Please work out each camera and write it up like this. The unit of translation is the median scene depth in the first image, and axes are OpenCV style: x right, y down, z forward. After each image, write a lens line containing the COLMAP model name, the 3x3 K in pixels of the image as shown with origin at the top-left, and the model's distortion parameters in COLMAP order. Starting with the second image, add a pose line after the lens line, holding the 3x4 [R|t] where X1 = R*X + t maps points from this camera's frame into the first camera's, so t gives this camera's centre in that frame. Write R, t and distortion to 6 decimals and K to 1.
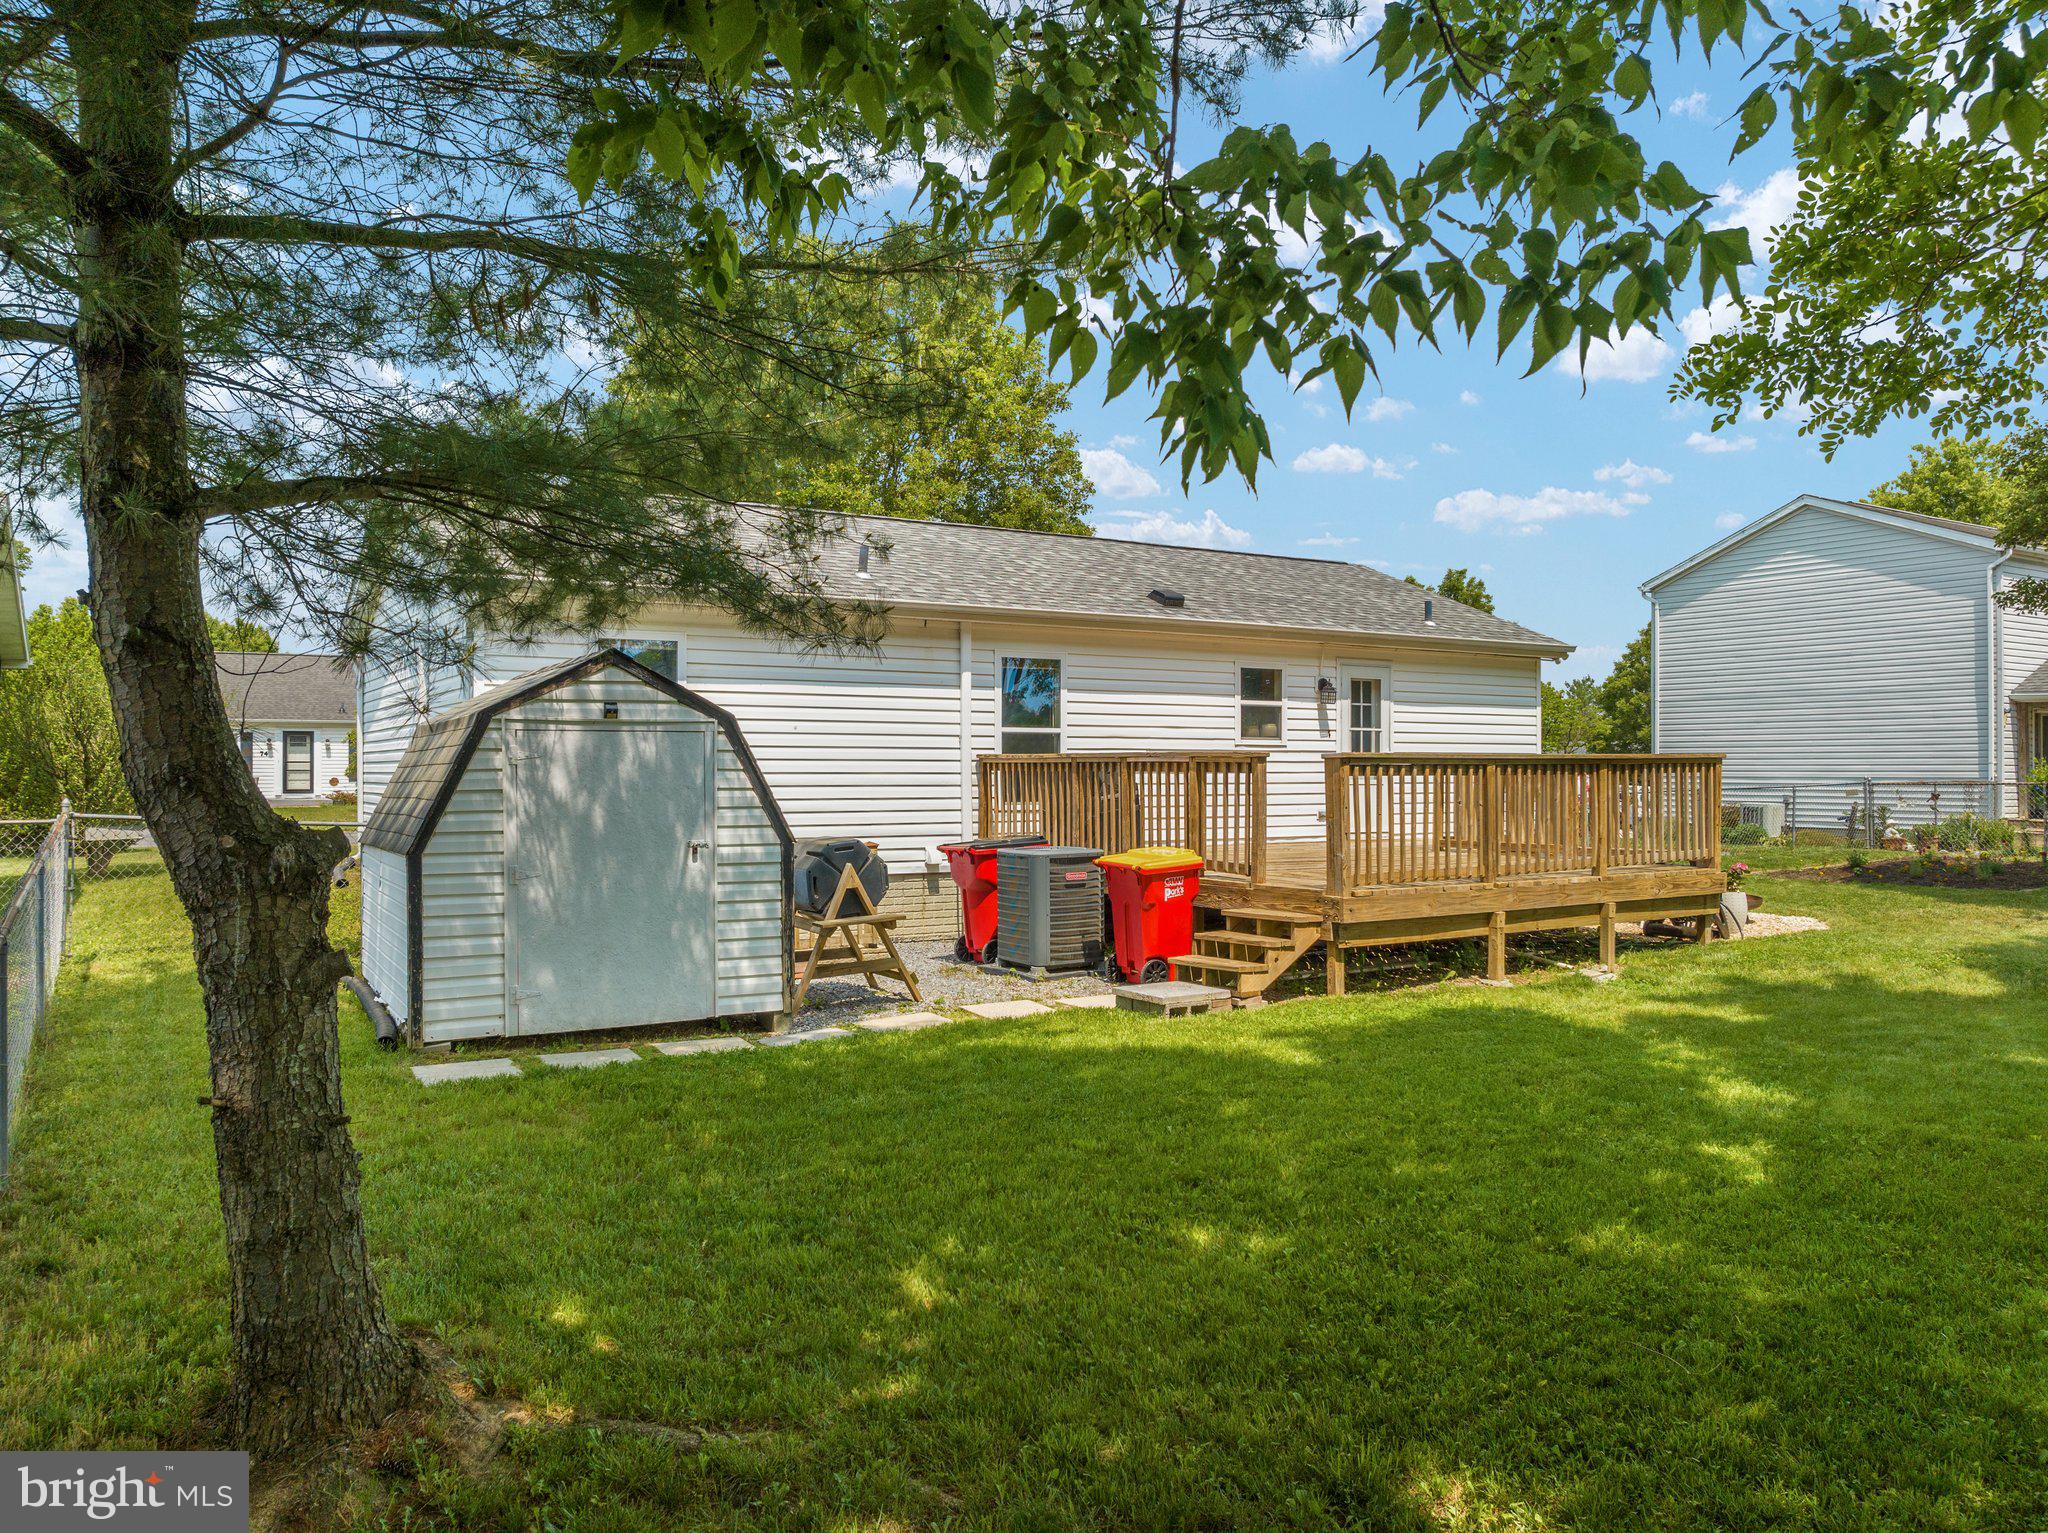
lens RADIAL K [[1472.1, 0, 1024.0], [0, 1472.1, 766.5], [0, 0, 1]] dist [-0.029892, 0.001491]
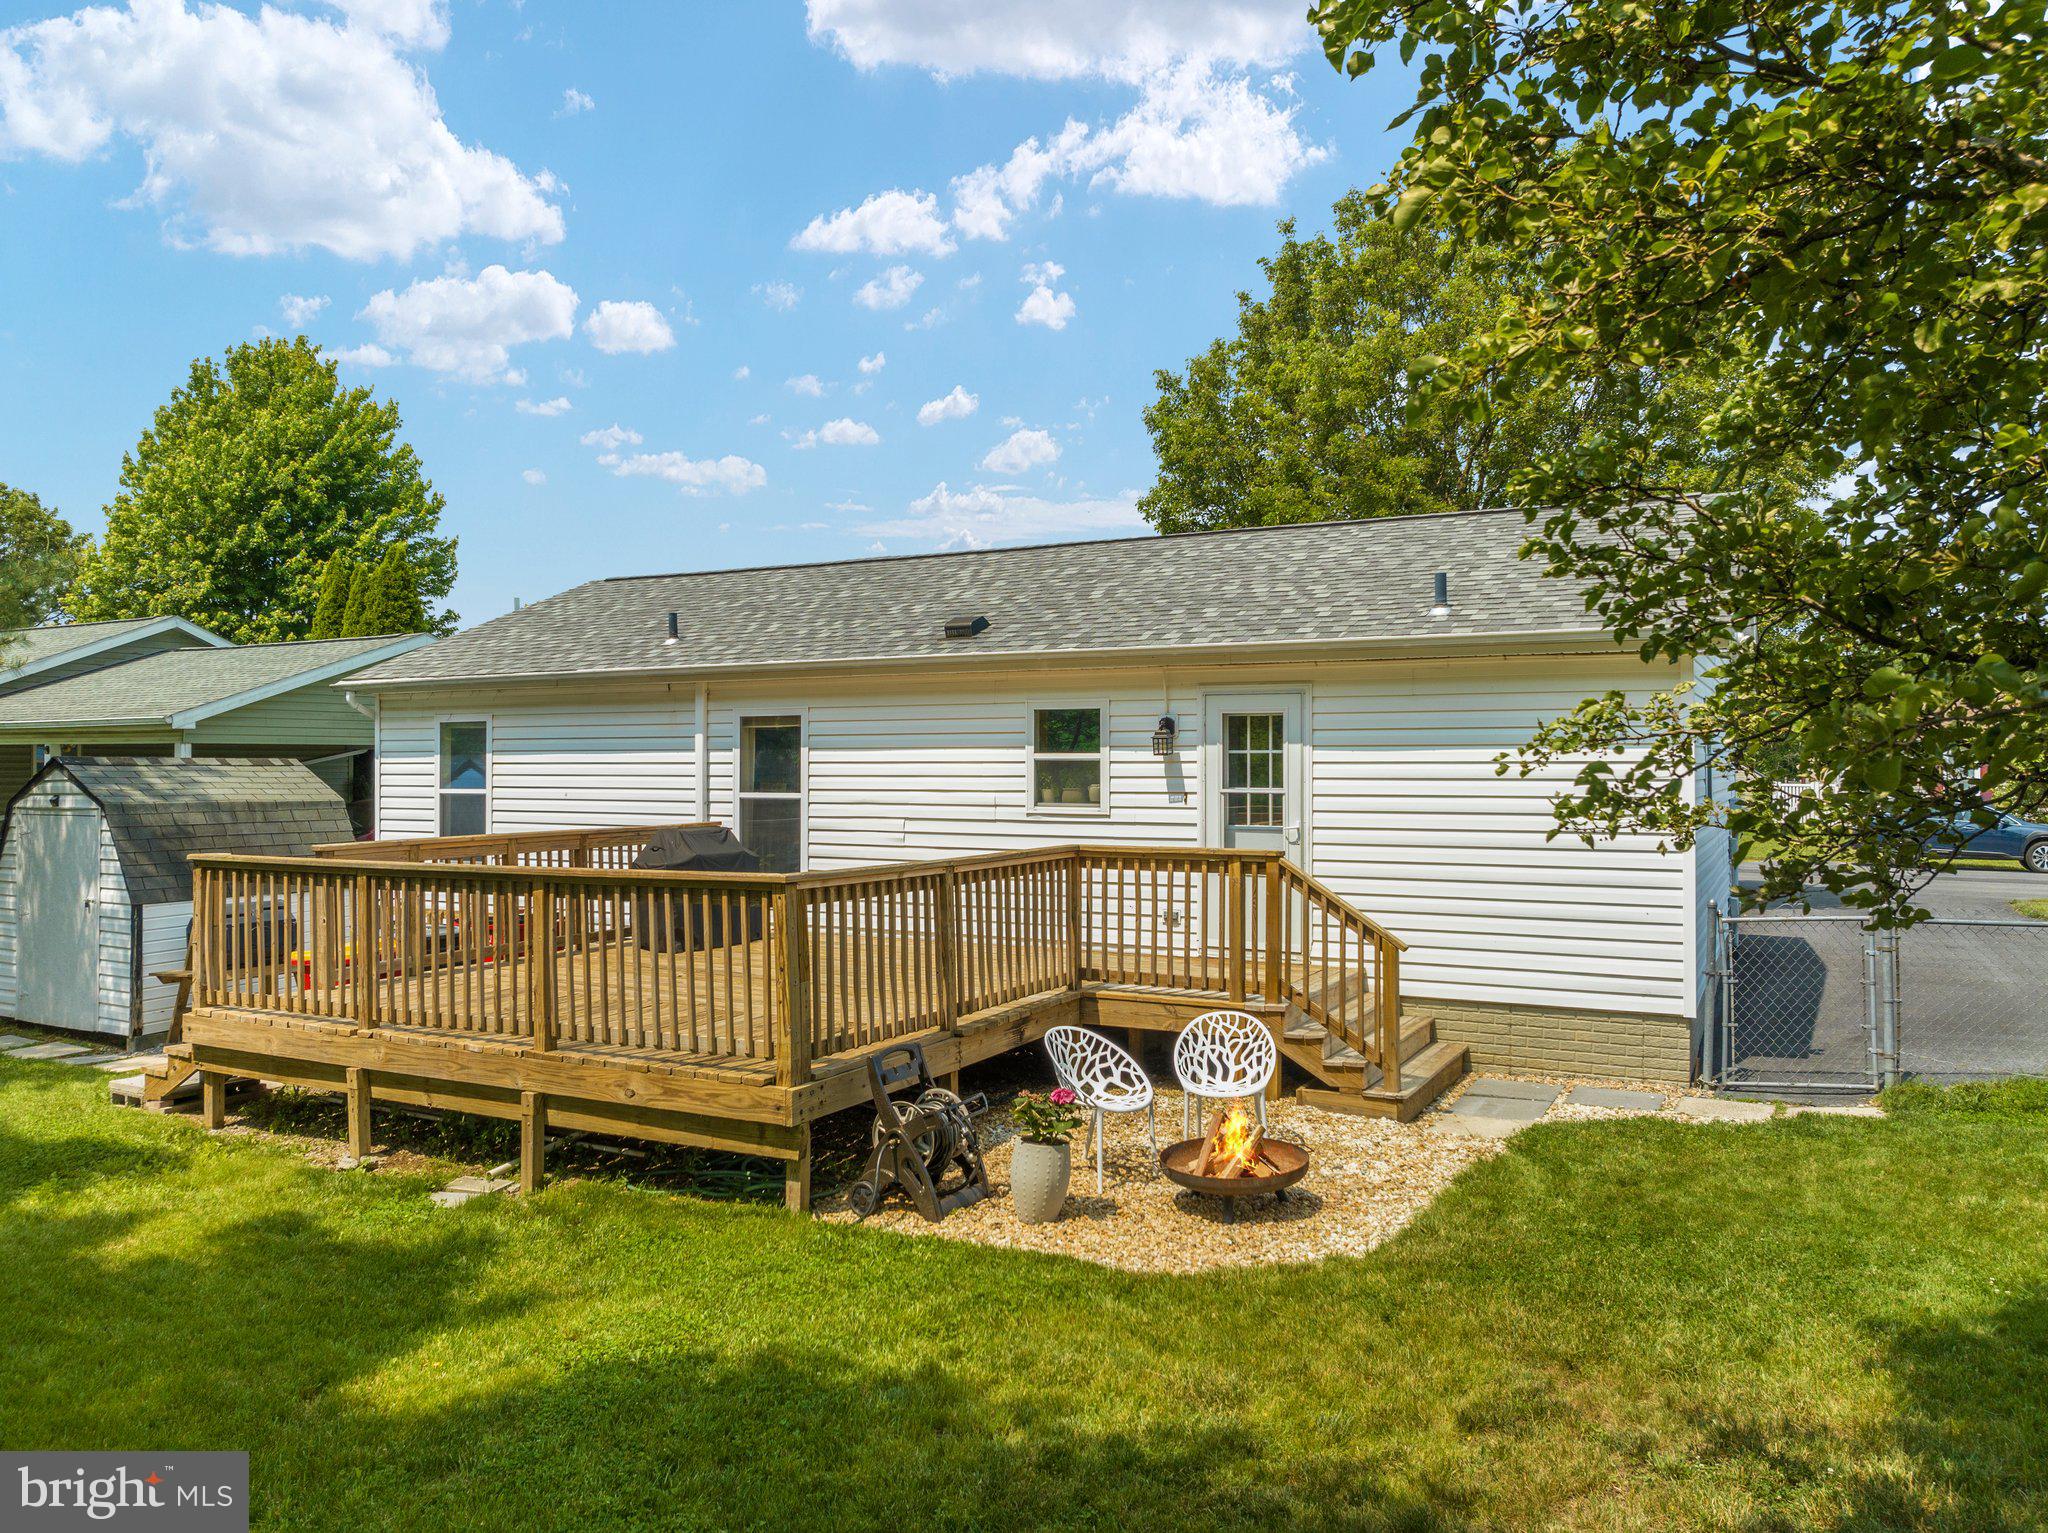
lens RADIAL K [[1492.4, 0, 1020.2], [0, 1492.4, 725.8], [0, 0, 1]] dist [0.000632, -0.077623]
pose [[0.505473, -0.021438, -0.862576, 0.798984], [0.004255, 0.999741, -0.022353, -0.042237], [0.862832, 0.007628, 0.505433, 0.611827]]
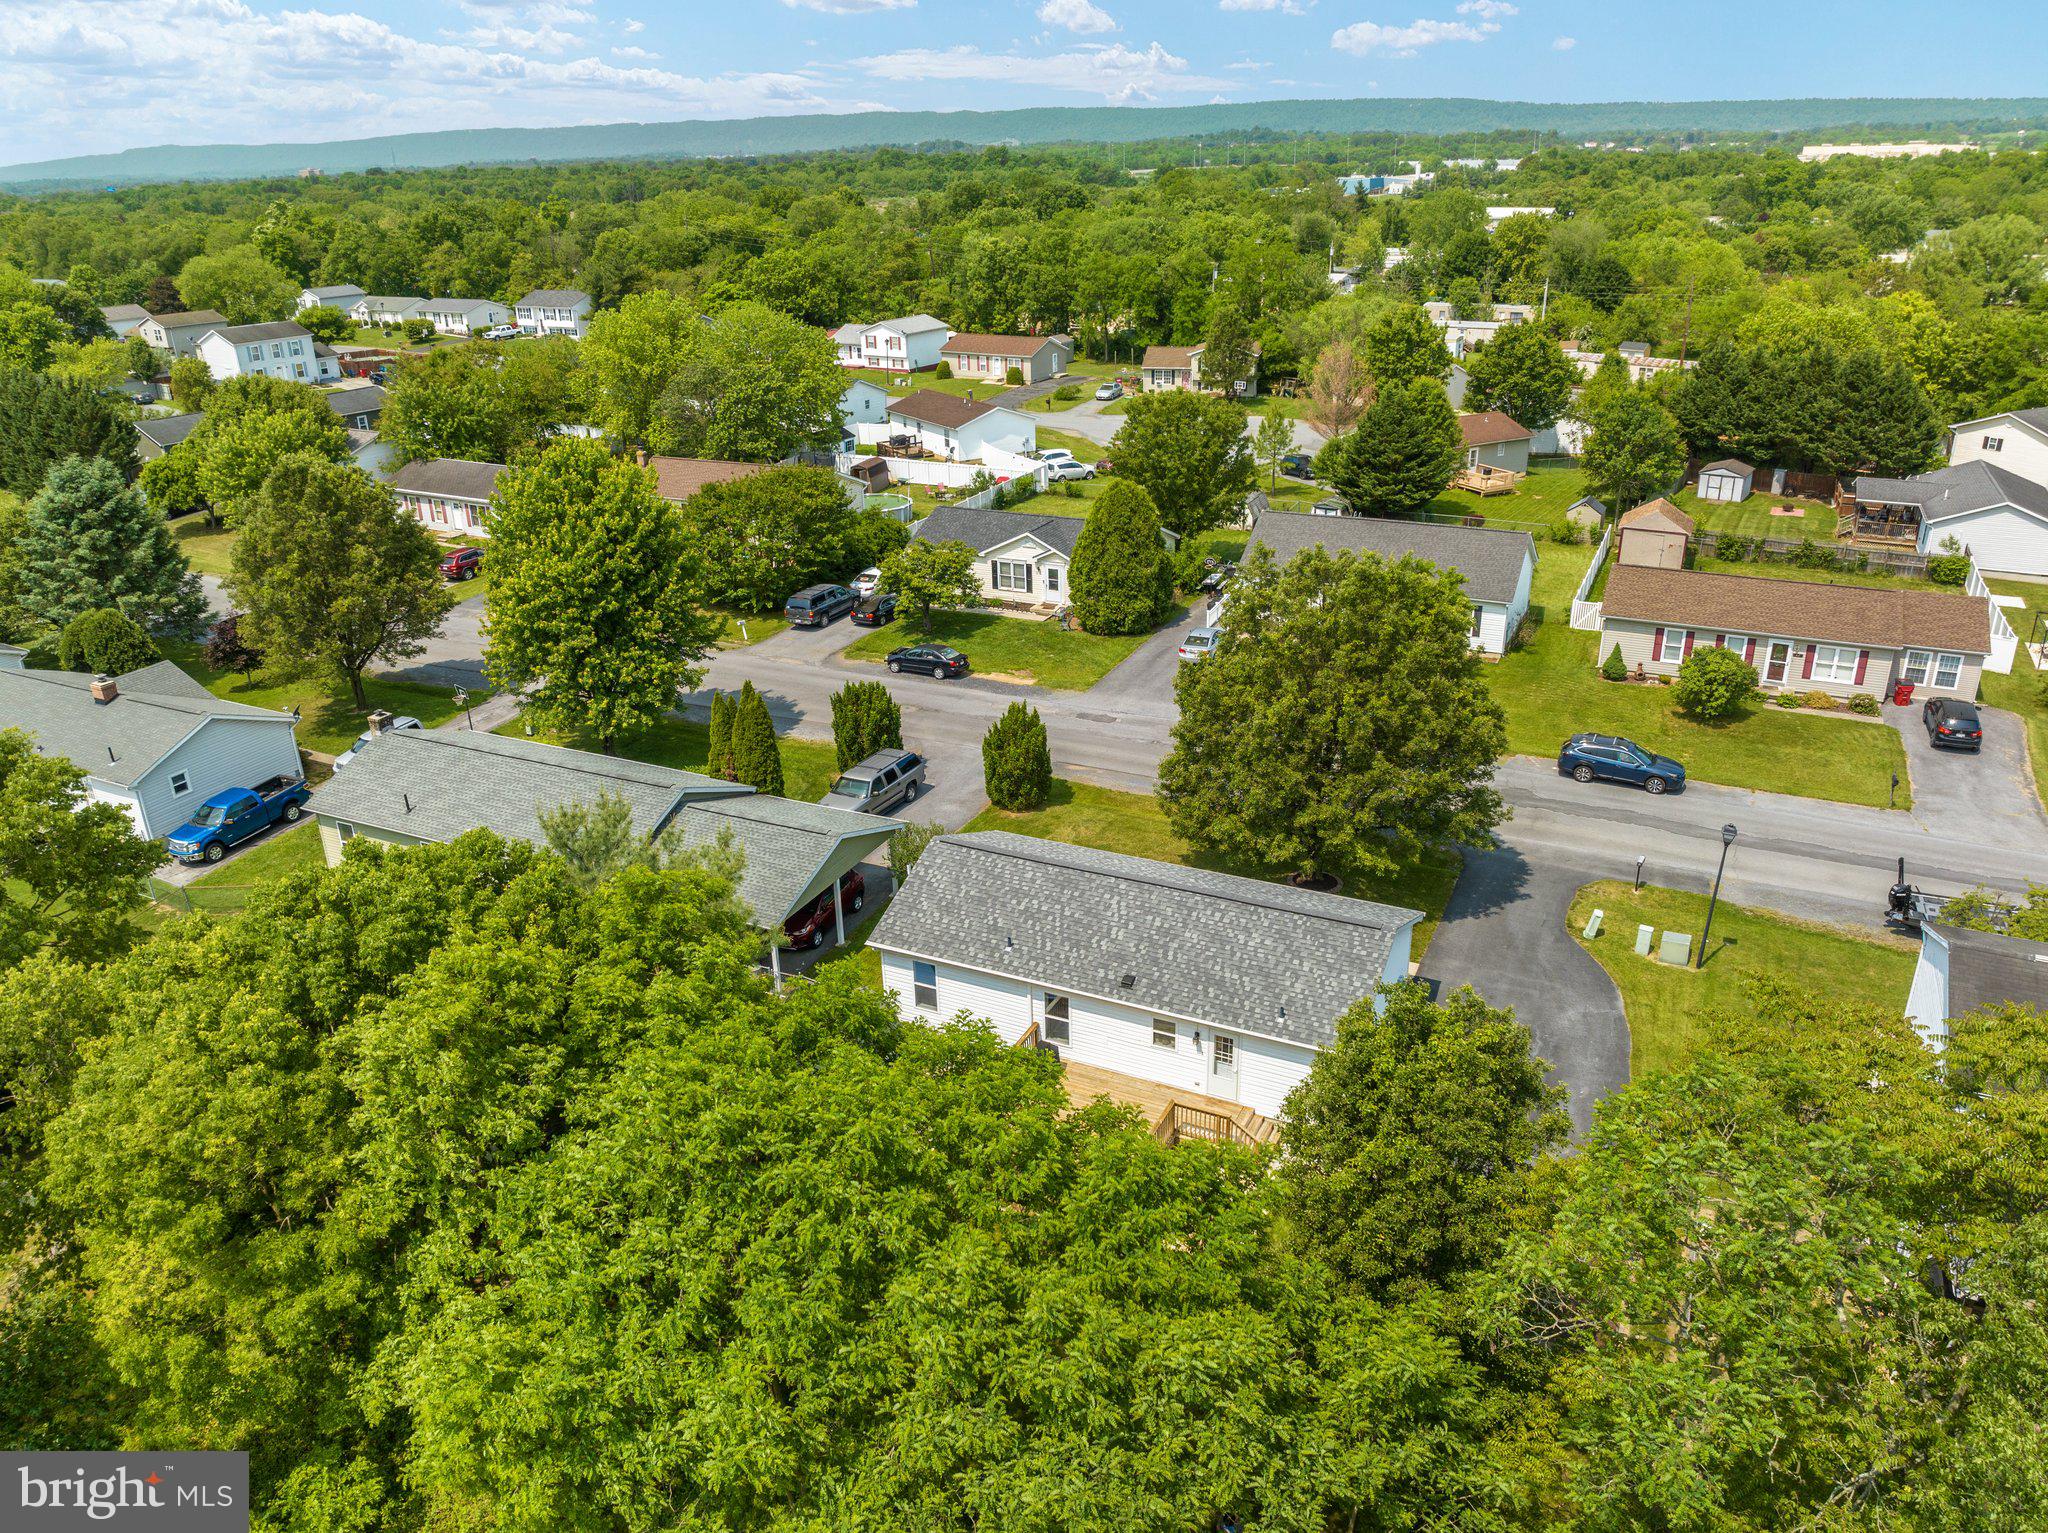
lens RADIAL K [[1451.5, 0, 1025.1], [0, 1451.5, 738.8], [0, 0, 1]] dist [-0.051079, 0.003649]
pose [[0.534125, 0.310379, -0.786368, 1.694135], [0.020266, 0.925199, 0.378941, -1.340030], [0.845162, -0.218339, 0.487882, -0.183240]]
